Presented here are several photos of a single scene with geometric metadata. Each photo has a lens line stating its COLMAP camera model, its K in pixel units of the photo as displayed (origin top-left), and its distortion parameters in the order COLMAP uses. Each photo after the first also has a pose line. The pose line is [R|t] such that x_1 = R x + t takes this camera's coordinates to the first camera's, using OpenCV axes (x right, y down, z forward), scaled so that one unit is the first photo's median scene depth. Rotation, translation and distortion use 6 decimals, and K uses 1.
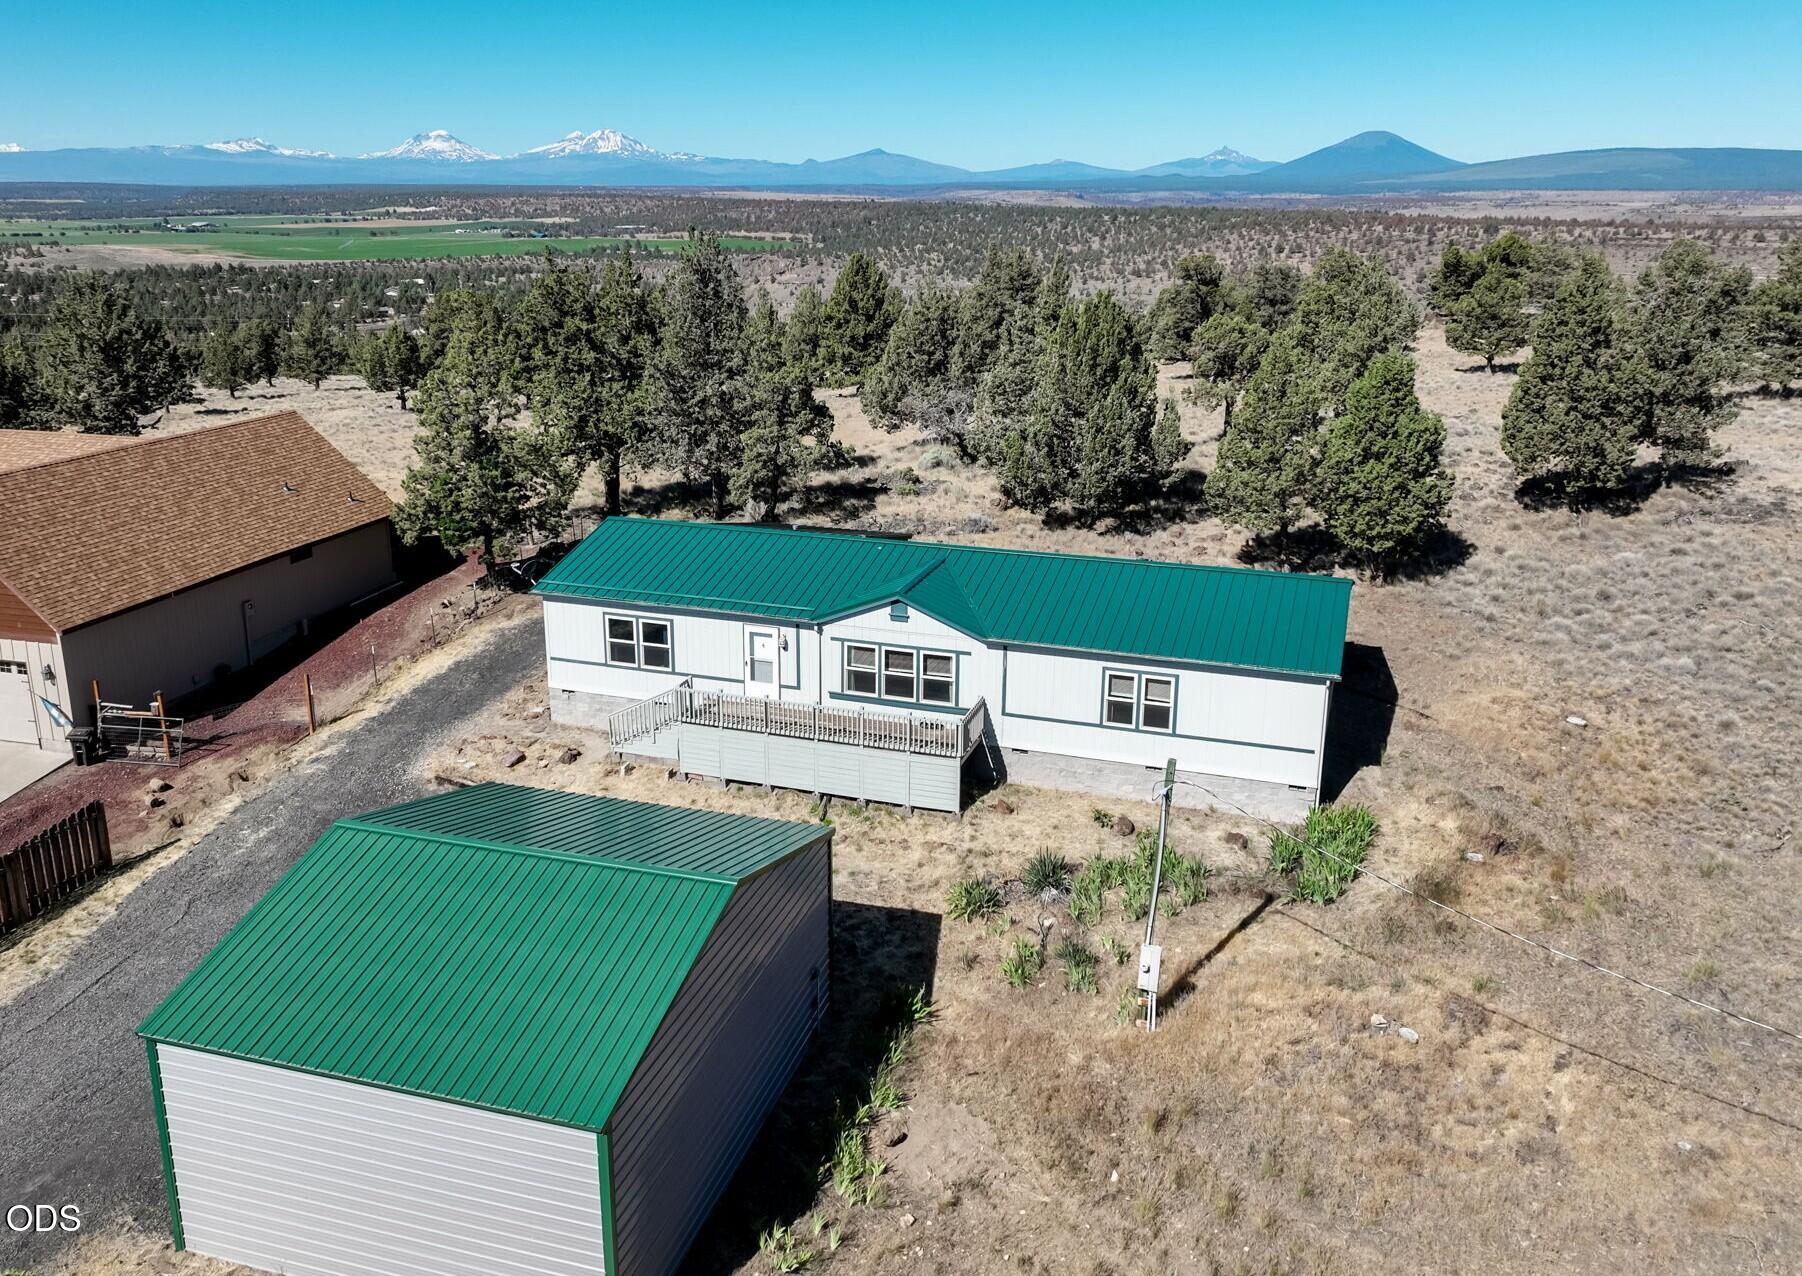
lens RADIAL K [[1455.8, 0, 901.0], [0, 1455.8, 638.0], [0, 0, 1]] dist [0.005101, 0.003653]
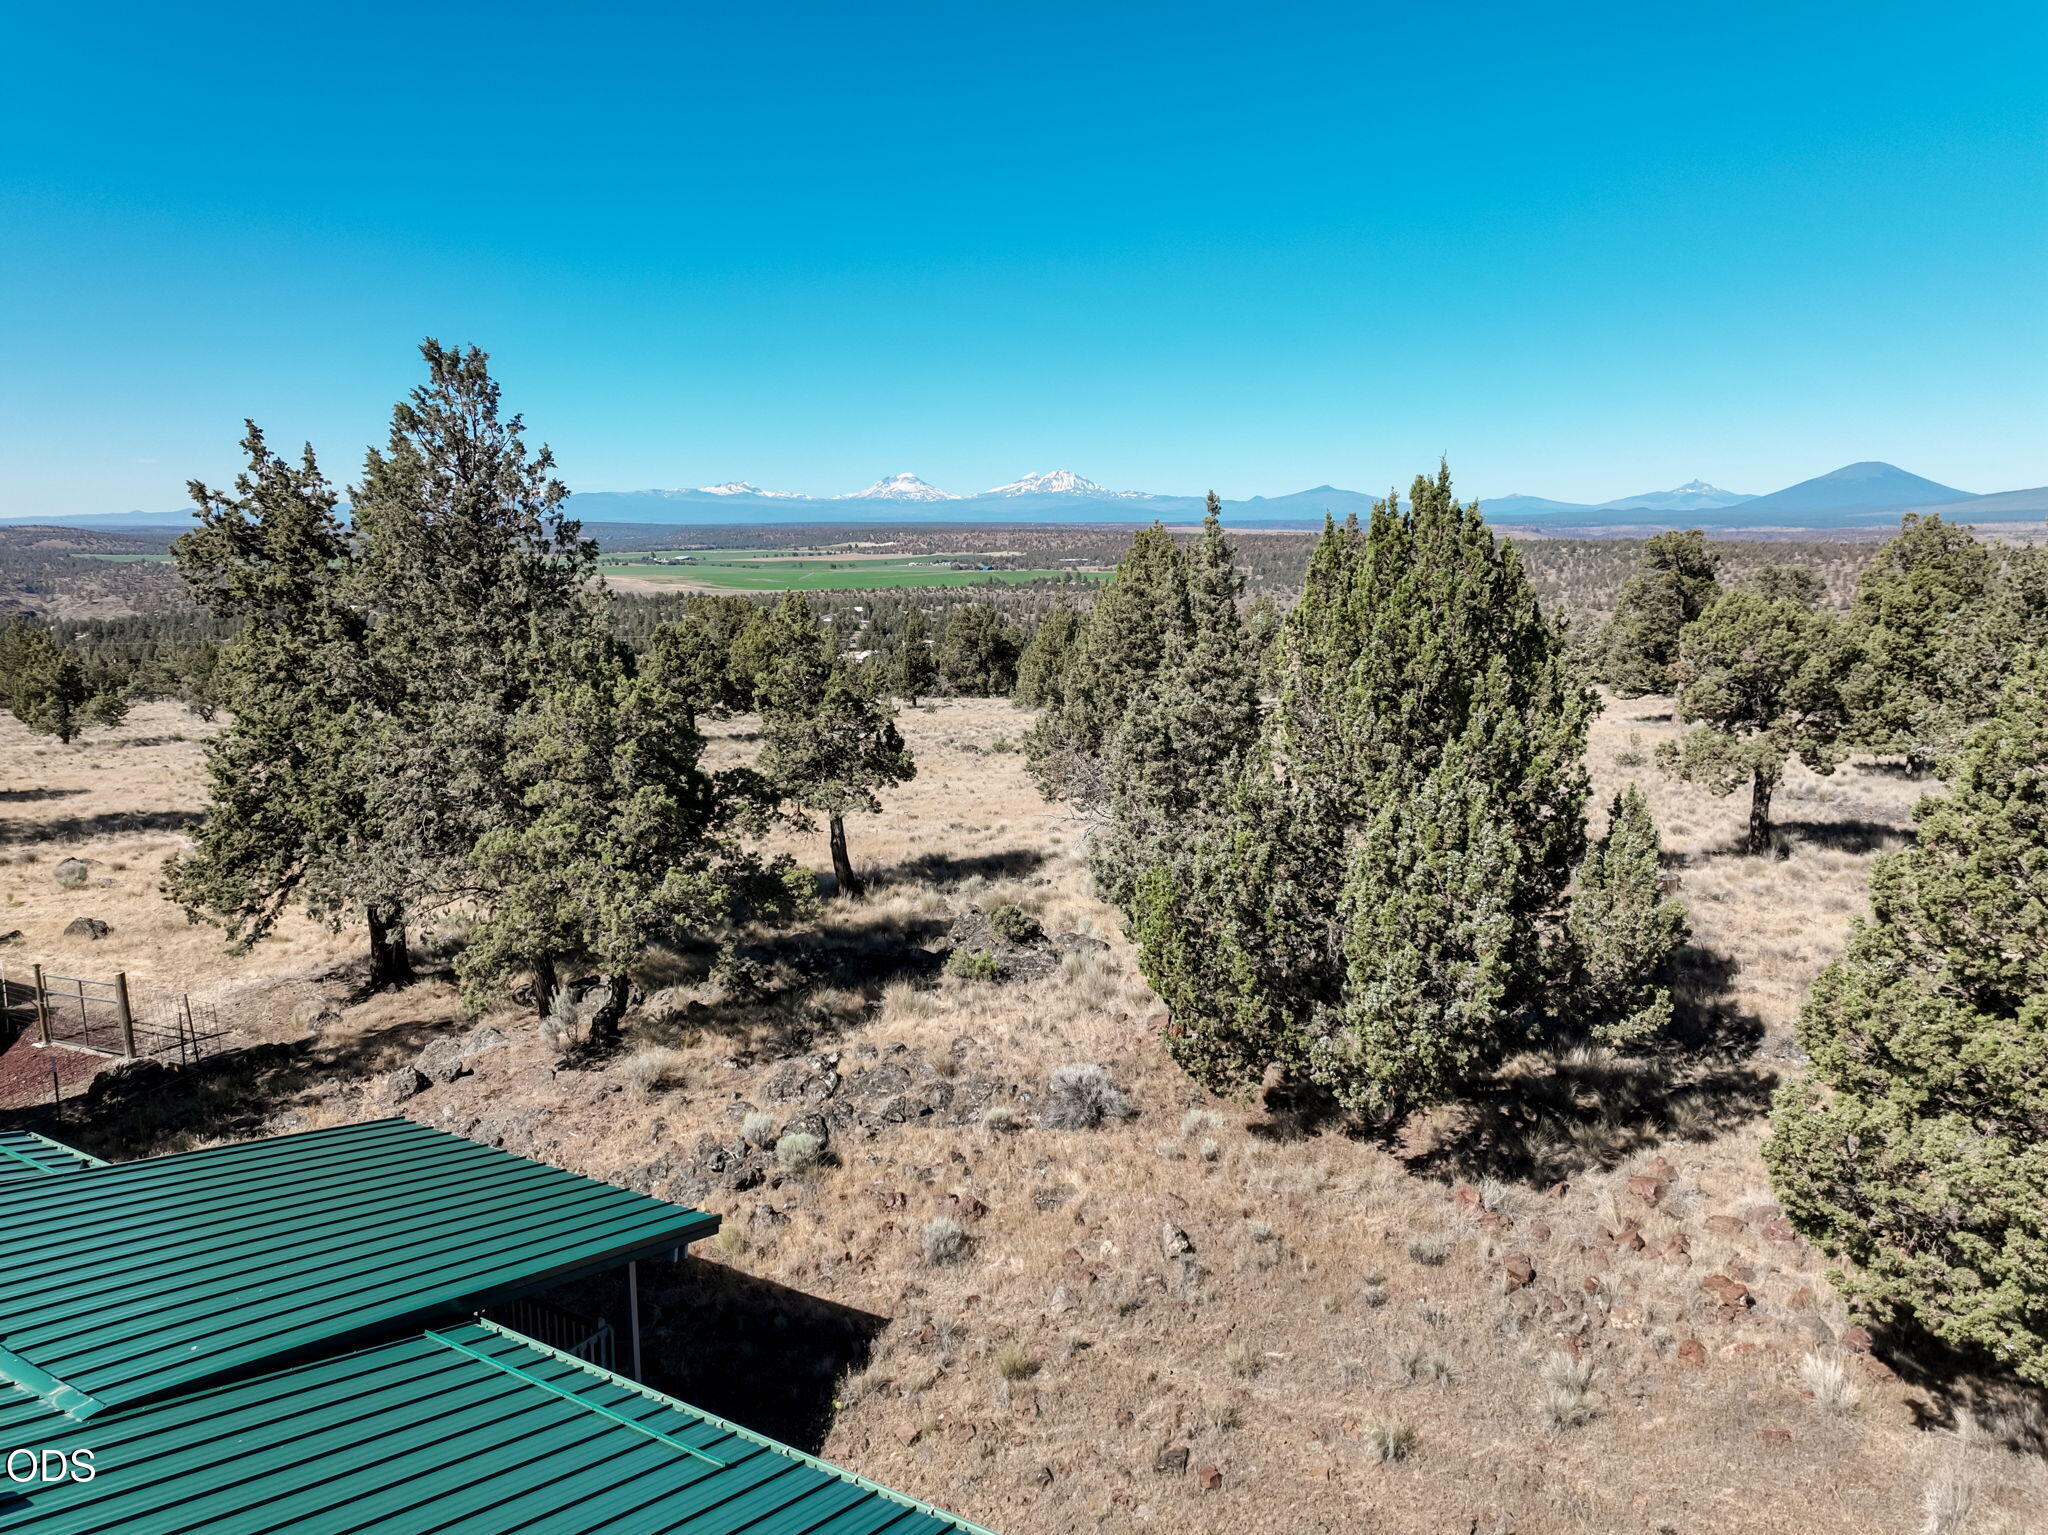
lens RADIAL K [[1445.1, 0, 1062.1], [0, 1445.1, 763.6], [0, 0, 1]] dist [-0.000744, -0.000733]
pose [[0.980375, 0.027619, -0.195196, 0.064412], [-0.054352, 0.989630, -0.132961, -0.062389], [0.189499, 0.140961, 0.971710, 0.344060]]
